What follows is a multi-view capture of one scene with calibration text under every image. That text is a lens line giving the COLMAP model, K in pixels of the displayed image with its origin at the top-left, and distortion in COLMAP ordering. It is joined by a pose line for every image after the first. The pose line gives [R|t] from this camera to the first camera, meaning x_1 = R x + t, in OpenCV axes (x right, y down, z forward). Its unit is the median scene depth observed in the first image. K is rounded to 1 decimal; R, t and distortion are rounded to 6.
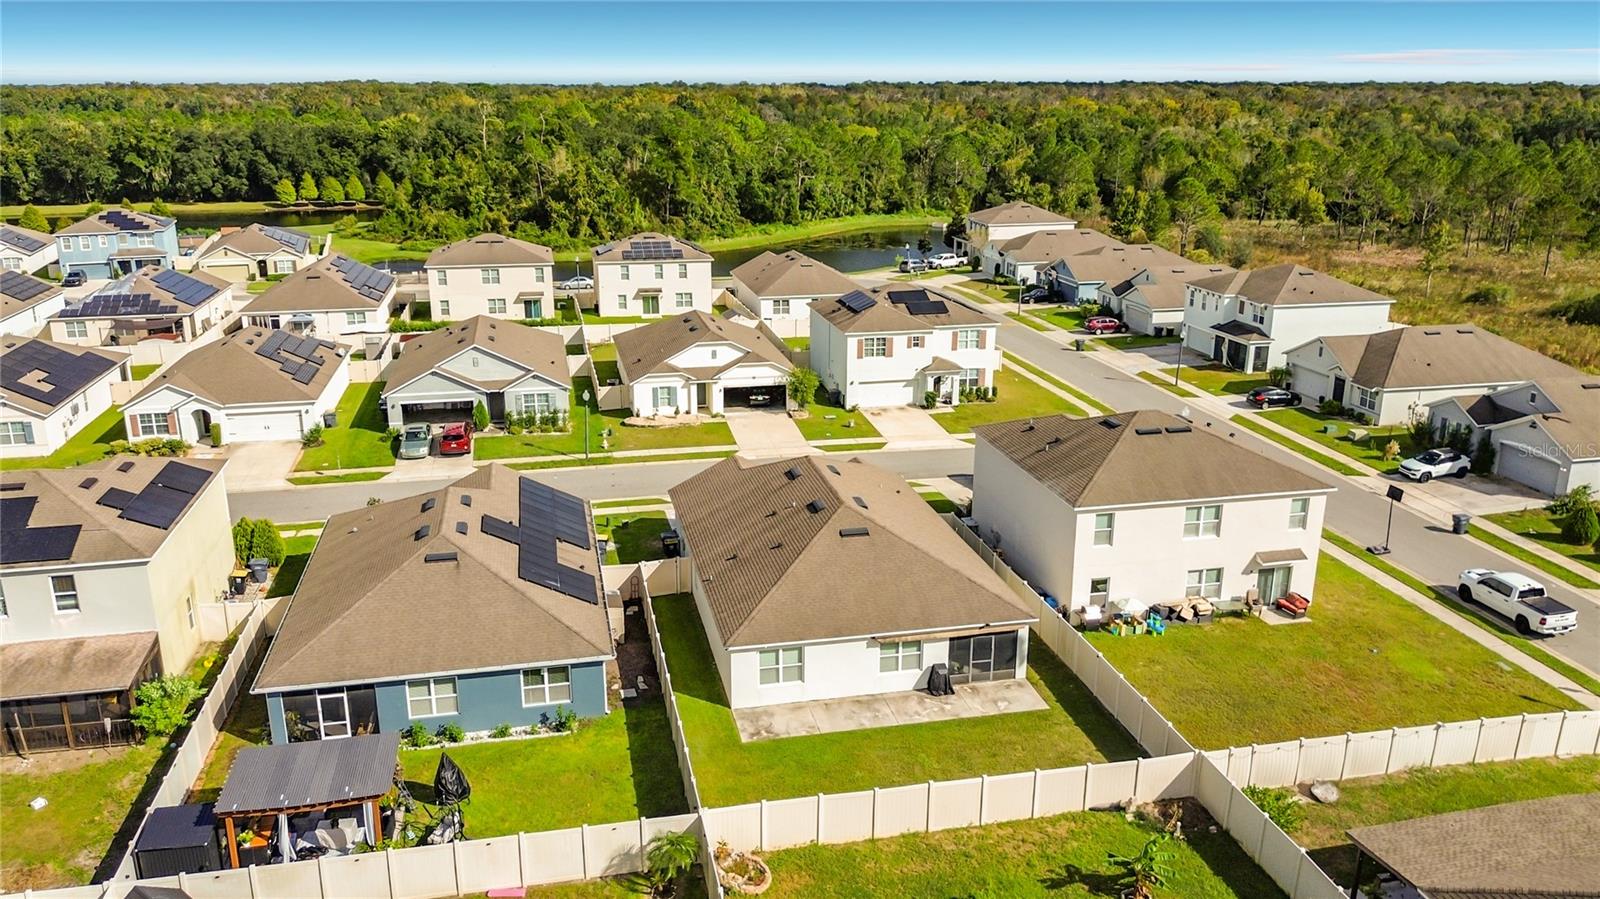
lens RADIAL K [[1185.2, 0, 799.7], [0, 1185.2, 460.5], [0, 0, 1]] dist [0.031026, -0.065268]
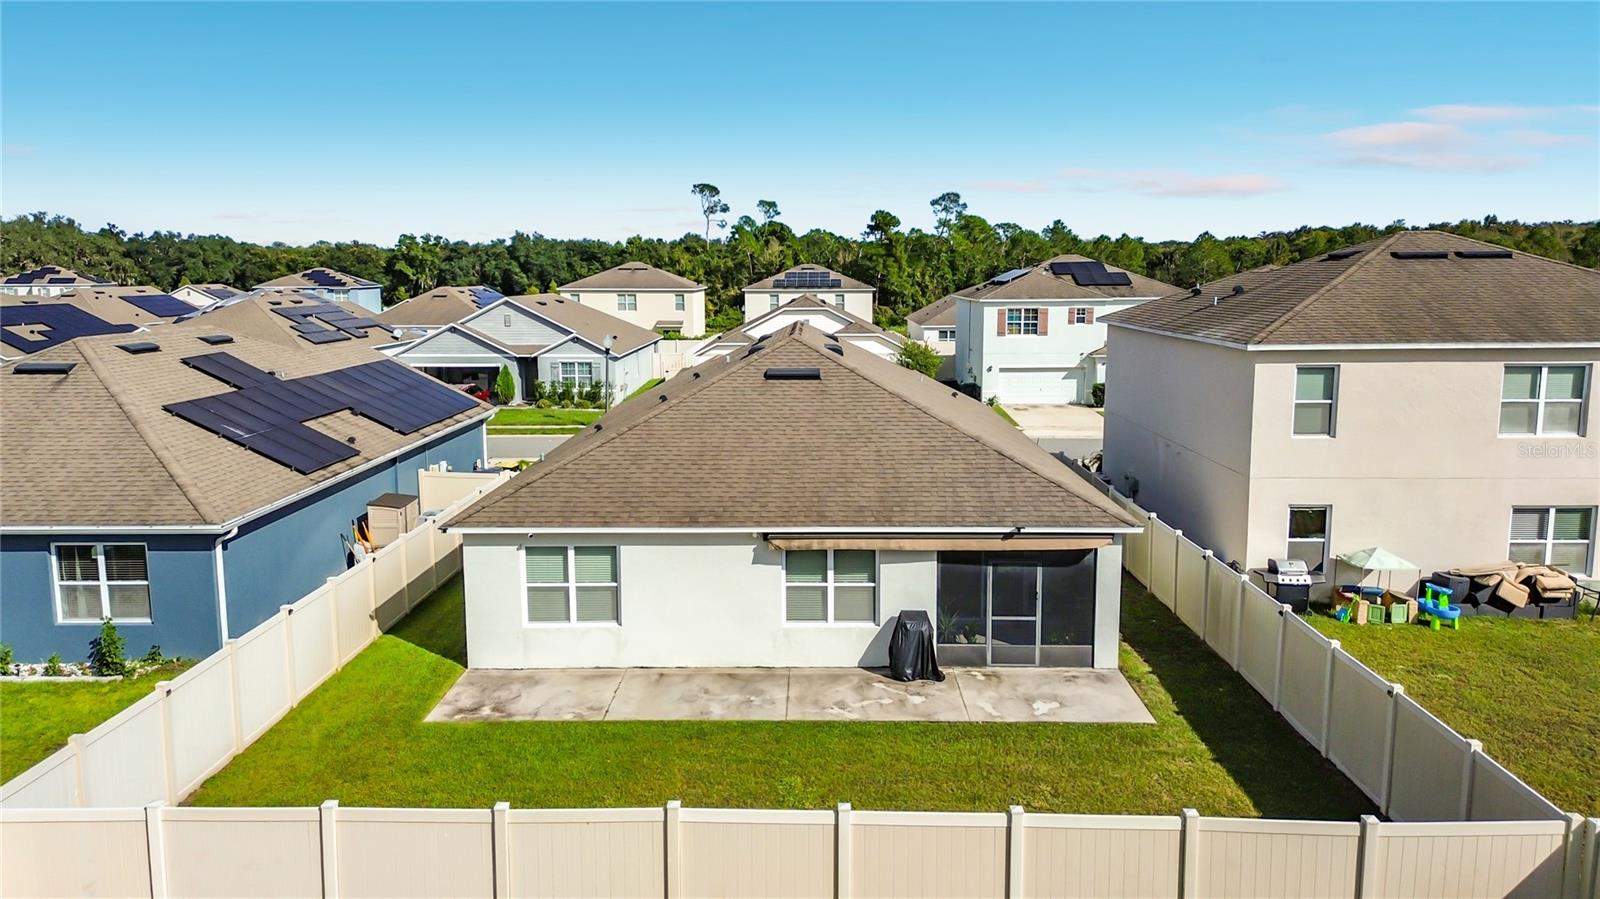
lens RADIAL K [[1137.2, 0, 799.6], [0, 1137.2, 434.8], [0, 0, 1]] dist [0.073973, -0.043078]
pose [[0.973823, 0.027705, -0.225613, 0.101893], [-0.062735, 0.986752, -0.149615, 0.101877], [0.218479, 0.159853, 0.962660, 0.323895]]
